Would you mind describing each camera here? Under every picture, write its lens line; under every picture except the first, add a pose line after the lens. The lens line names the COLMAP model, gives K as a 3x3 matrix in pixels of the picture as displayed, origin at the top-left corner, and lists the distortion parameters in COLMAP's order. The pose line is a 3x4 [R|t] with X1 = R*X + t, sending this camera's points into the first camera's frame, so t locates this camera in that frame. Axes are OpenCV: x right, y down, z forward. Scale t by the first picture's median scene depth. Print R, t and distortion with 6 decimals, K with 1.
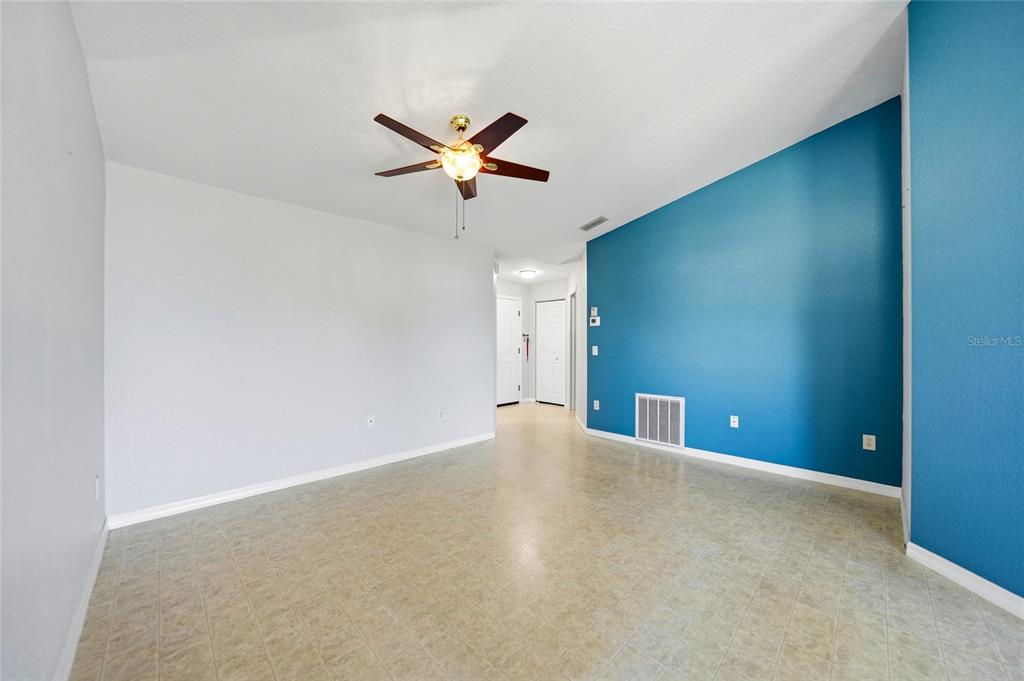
lens RADIAL K [[358.7, 0, 507.2], [0, 358.7, 344.9], [0, 0, 1]] dist [-0.019858, 0.004029]
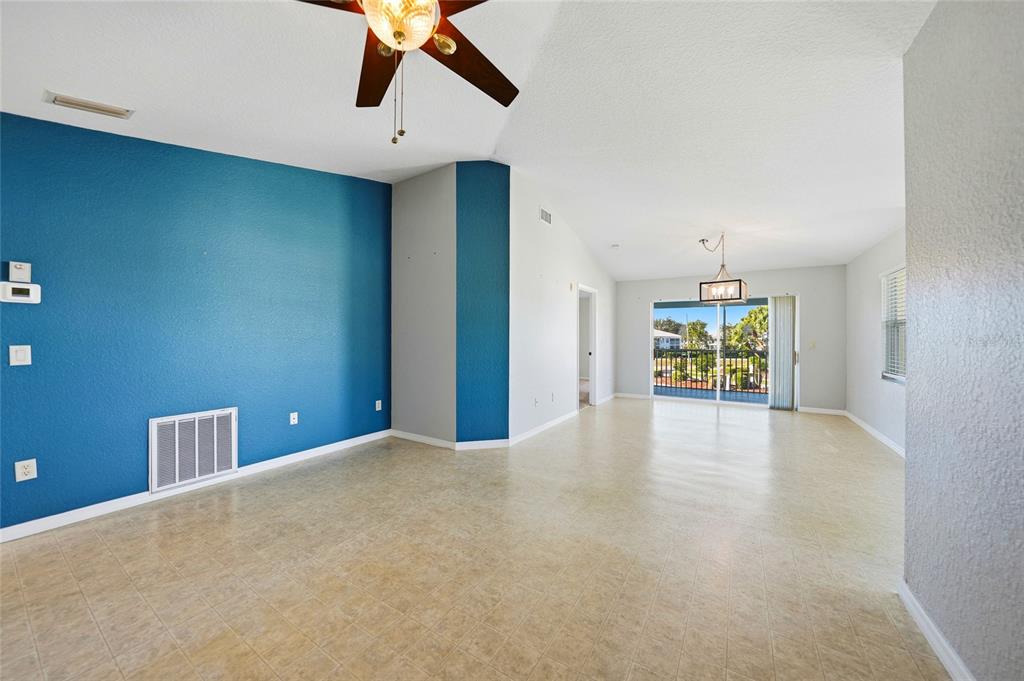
lens RADIAL K [[358.7, 0, 509.1], [0, 358.7, 334.7], [0, 0, 1]] dist [-0.019858, 0.004029]
pose [[-0.225773, 0.010746, 0.974121, -0.425472], [0.001731, 0.999942, -0.010629, -0.006161], [-0.974178, -0.000713, -0.225779, 0.581708]]
